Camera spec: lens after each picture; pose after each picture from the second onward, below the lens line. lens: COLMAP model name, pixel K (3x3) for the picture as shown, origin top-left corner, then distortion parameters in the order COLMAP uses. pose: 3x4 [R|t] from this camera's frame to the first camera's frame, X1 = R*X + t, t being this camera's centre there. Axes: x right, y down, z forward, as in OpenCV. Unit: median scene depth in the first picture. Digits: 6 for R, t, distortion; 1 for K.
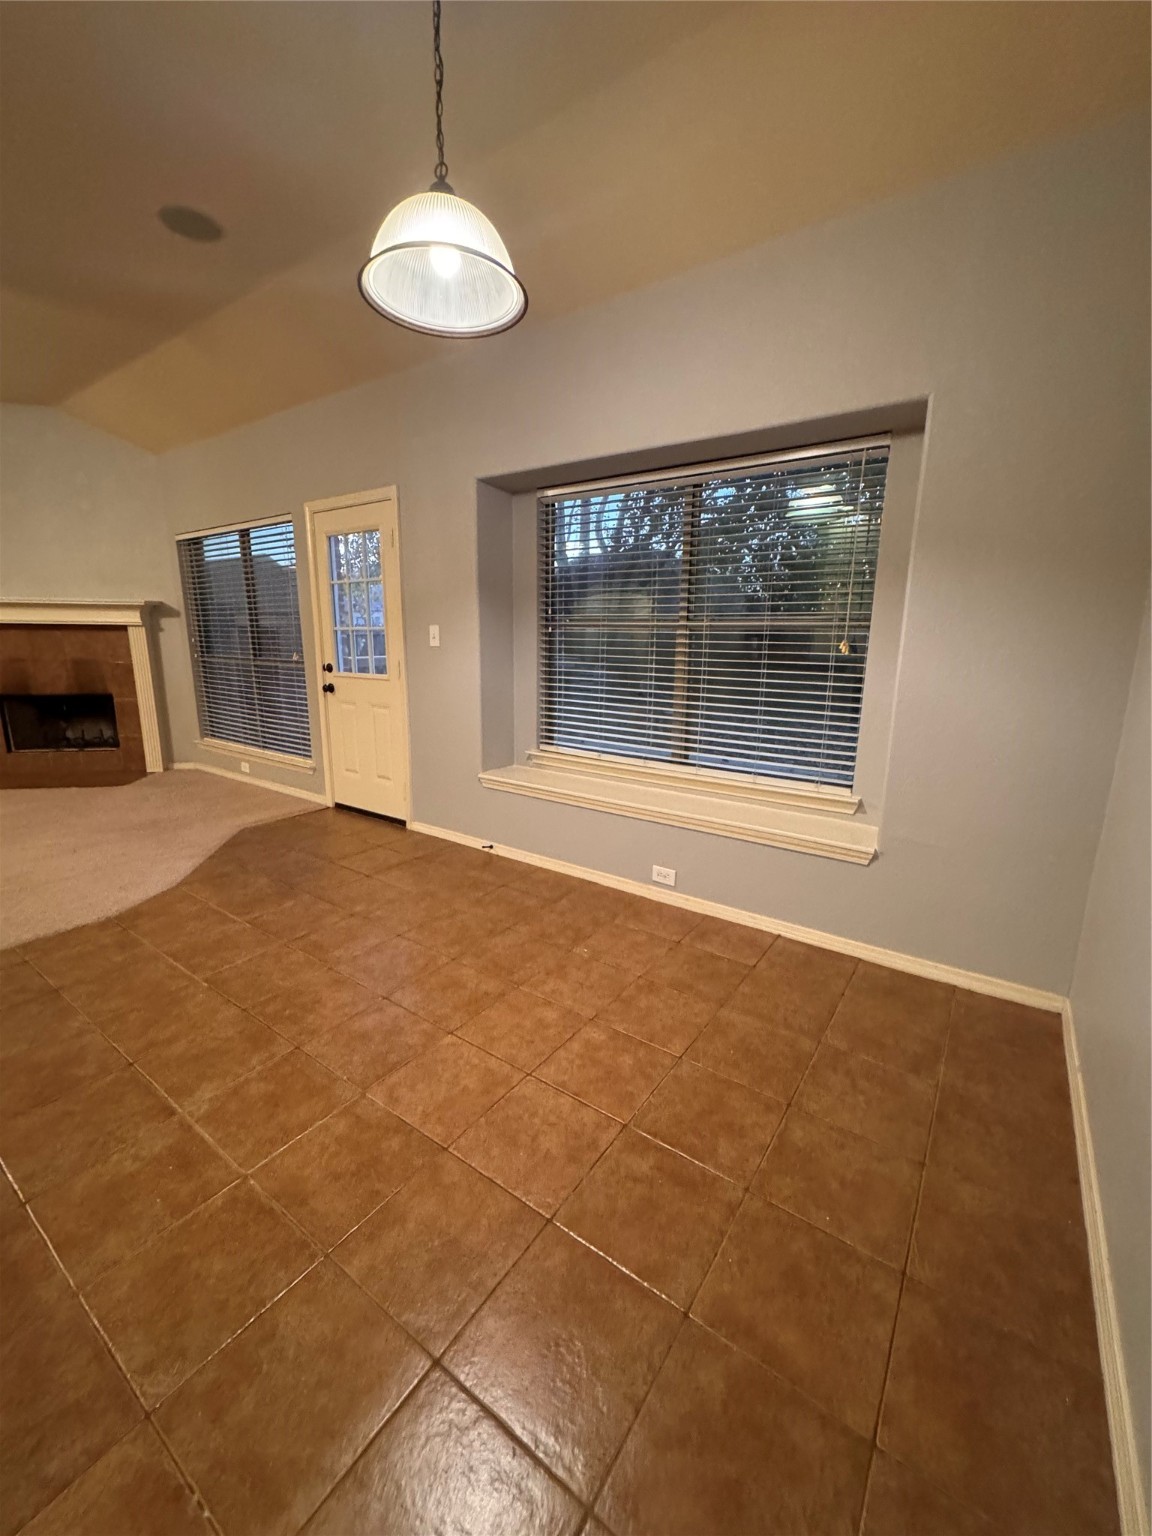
lens RADIAL K [[613.6, 0, 578.7], [0, 613.6, 767.1], [0, 0, 1]] dist [-0.004351, 0.001015]
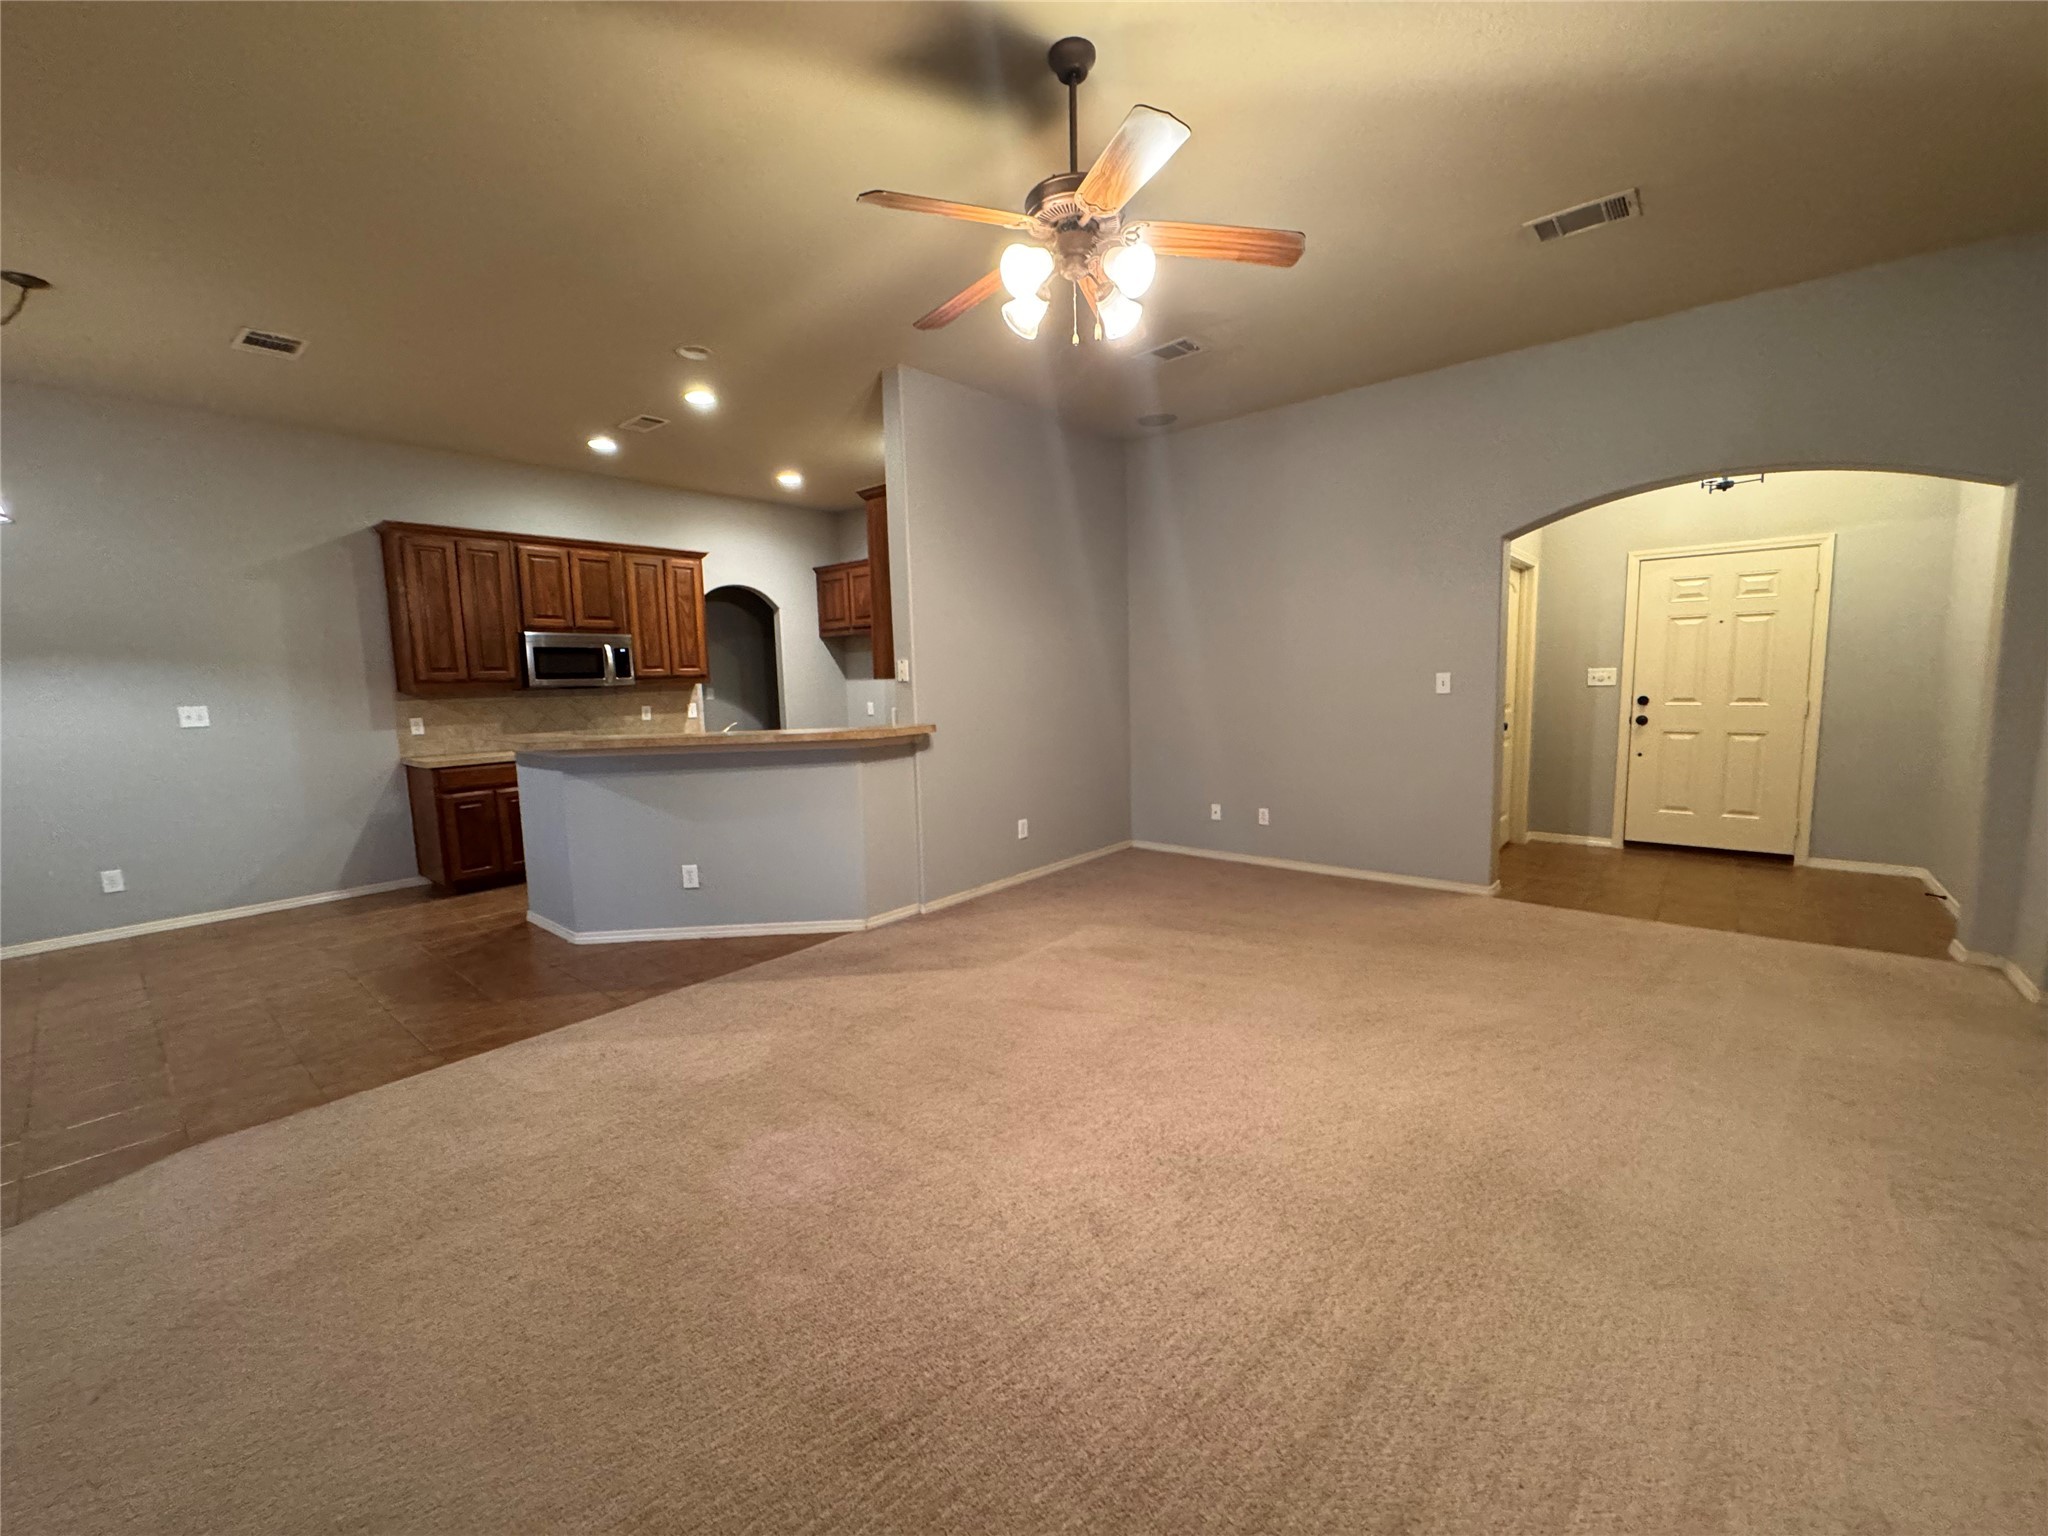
lens RADIAL K [[818.1, 0, 1026.8], [0, 818.1, 768.0], [0, 0, 1]] dist [-0.004351, 0.001015]
pose [[-0.995208, 0.007773, 0.097466, -1.490833], [0.039032, 0.945546, 0.323140, -0.339788], [-0.089647, 0.325396, -0.941319, 1.362545]]
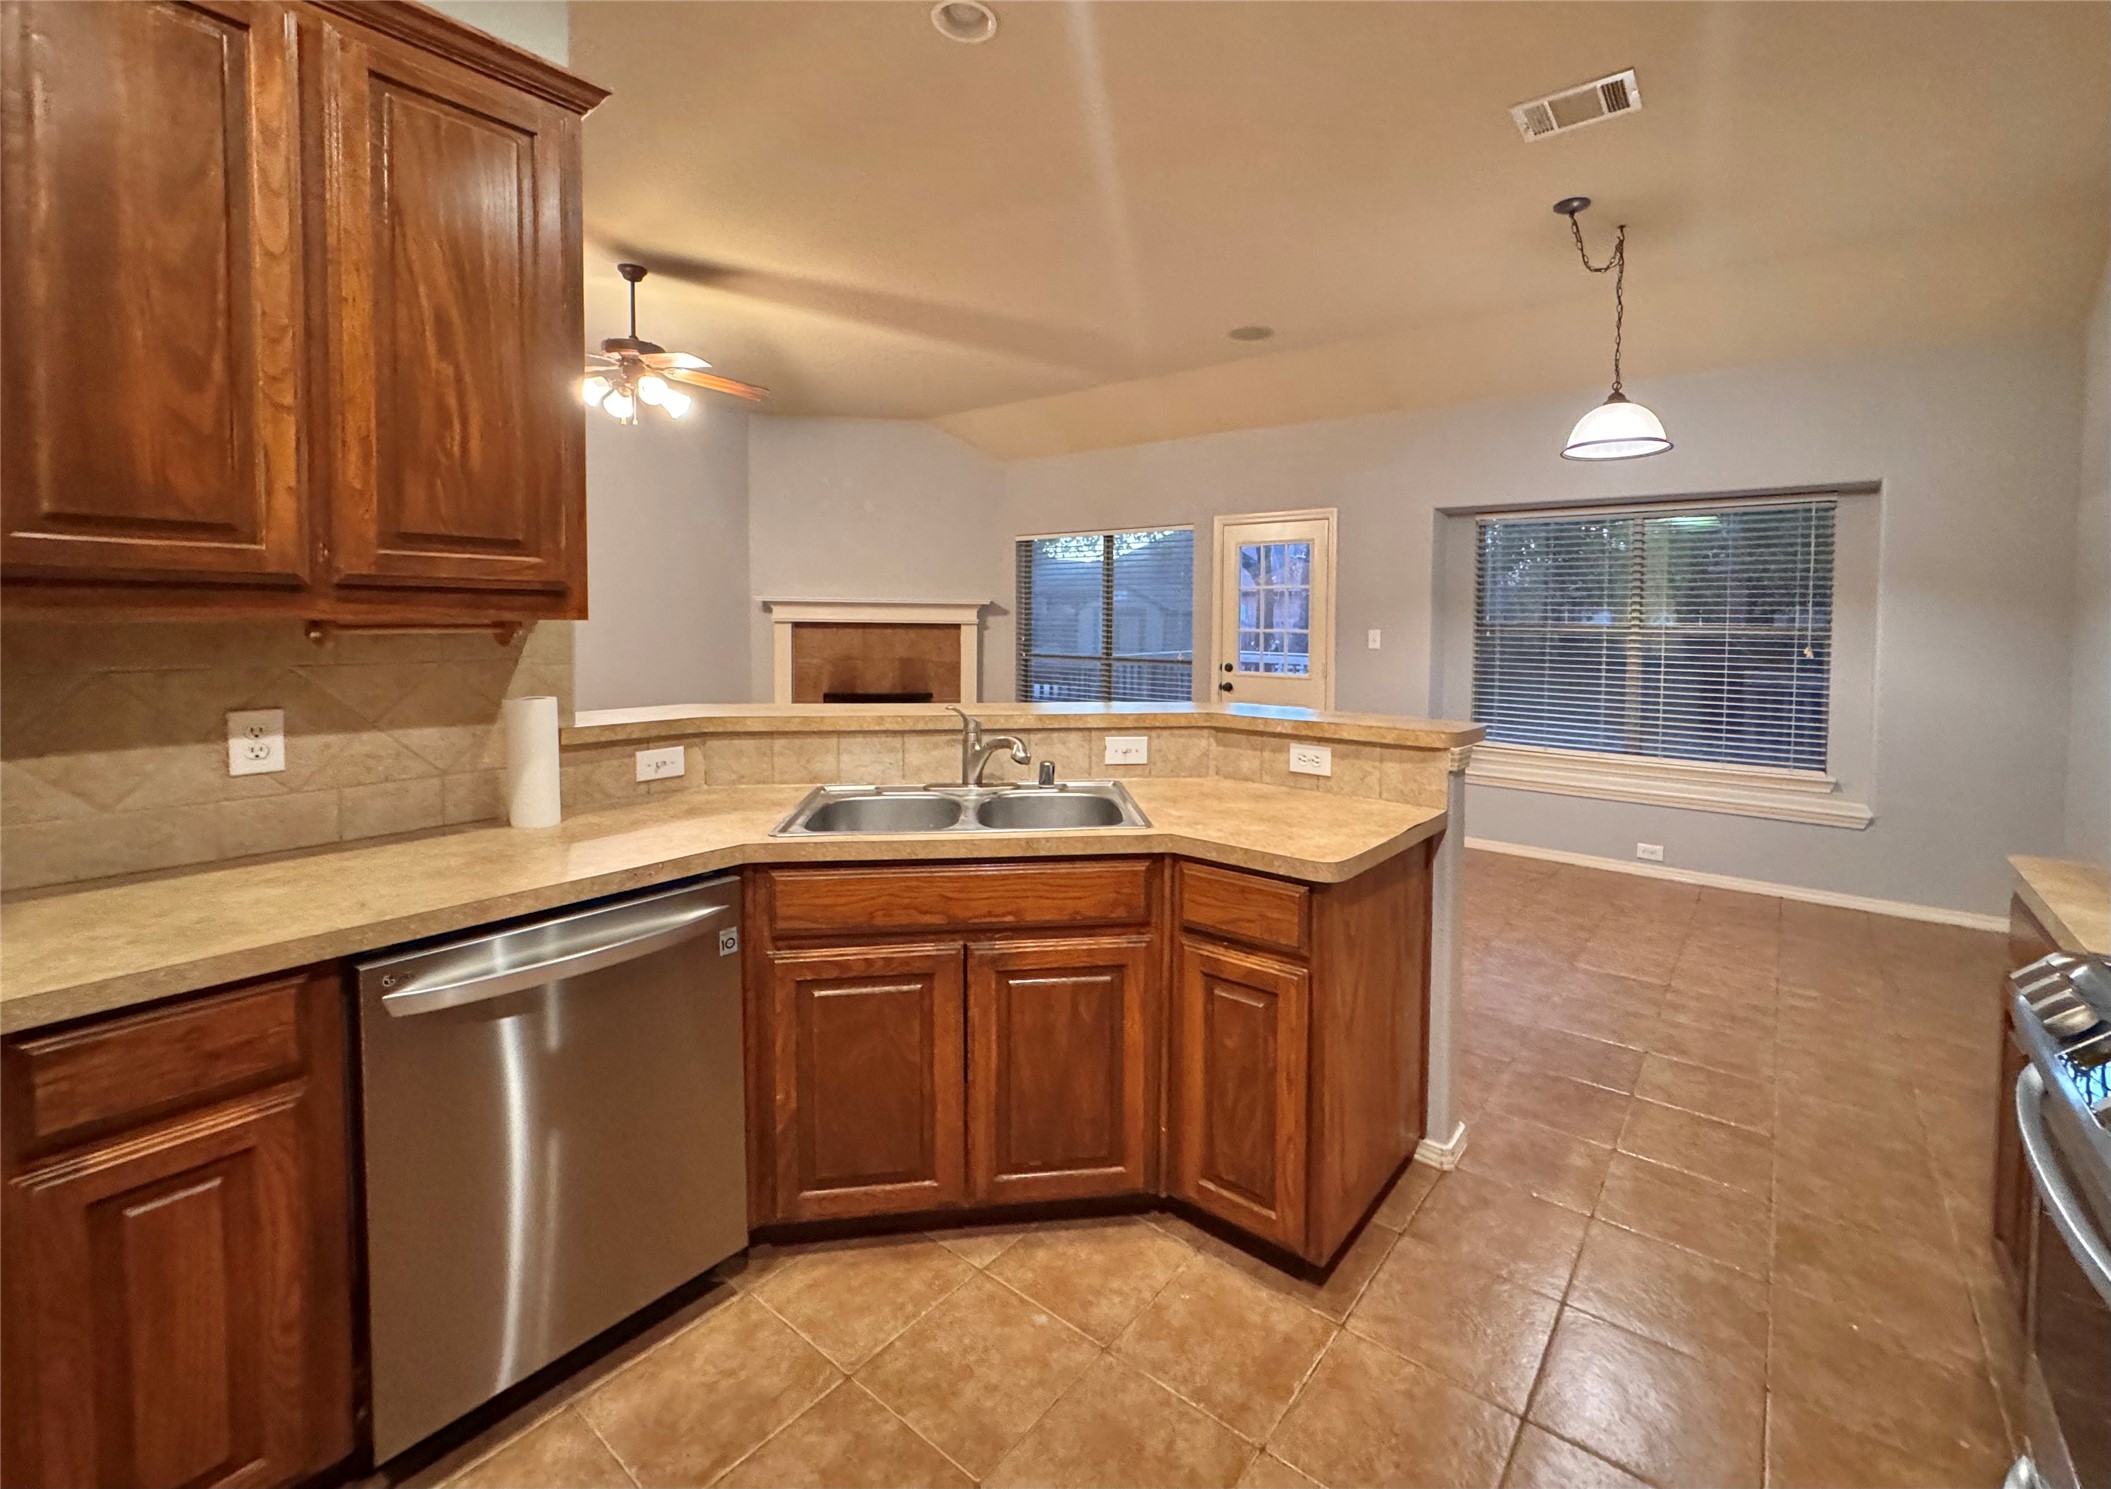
lens RADIAL K [[892.7, 0, 1115.2], [0, 892.7, 647.8], [0, 0, 1]] dist [-0.001393, -0.000602]
pose [[0.999326, 0.001490, -0.036680, -0.706222], [-0.008051, 0.983748, -0.179375, 0.099750], [0.035816, 0.179549, 0.983097, -0.637214]]
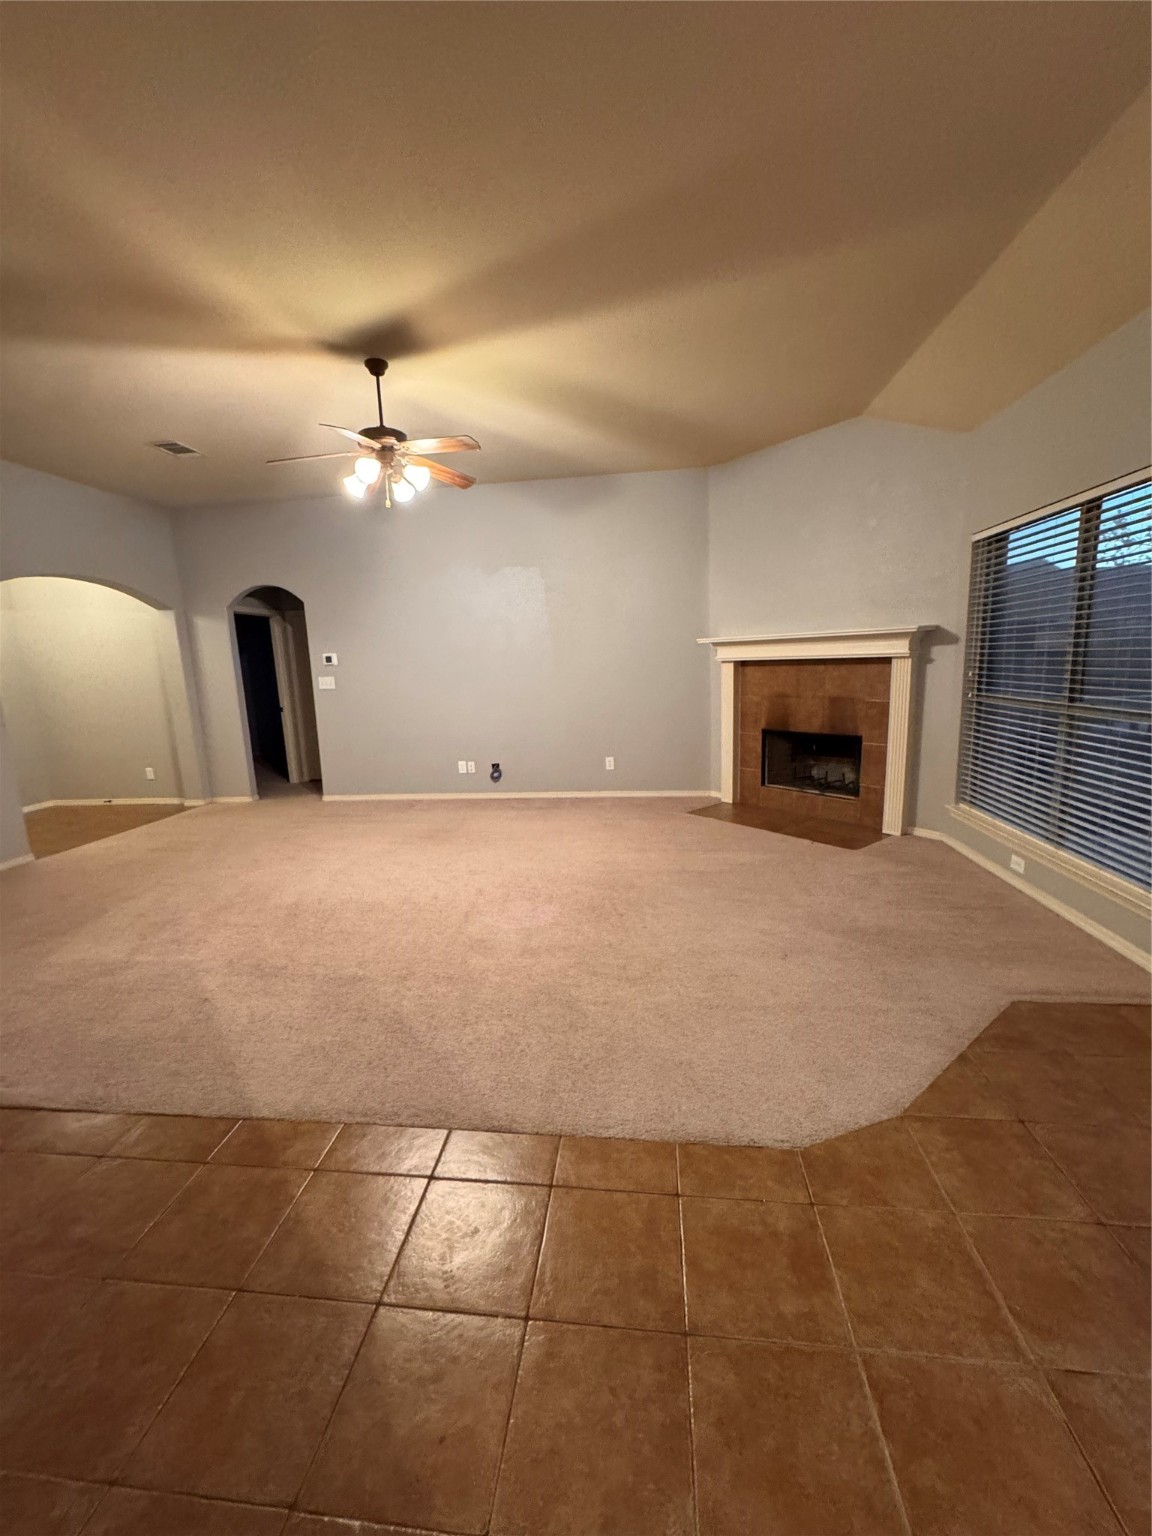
lens RADIAL K [[613.6, 0, 576.2], [0, 613.6, 768.2], [0, 0, 1]] dist [-0.004351, 0.001015]
pose [[0.470095, 0.124940, -0.873728, -0.315924], [-0.145674, 0.987337, 0.062808, -0.117928], [0.870511, 0.097754, 0.482342, 0.392971]]
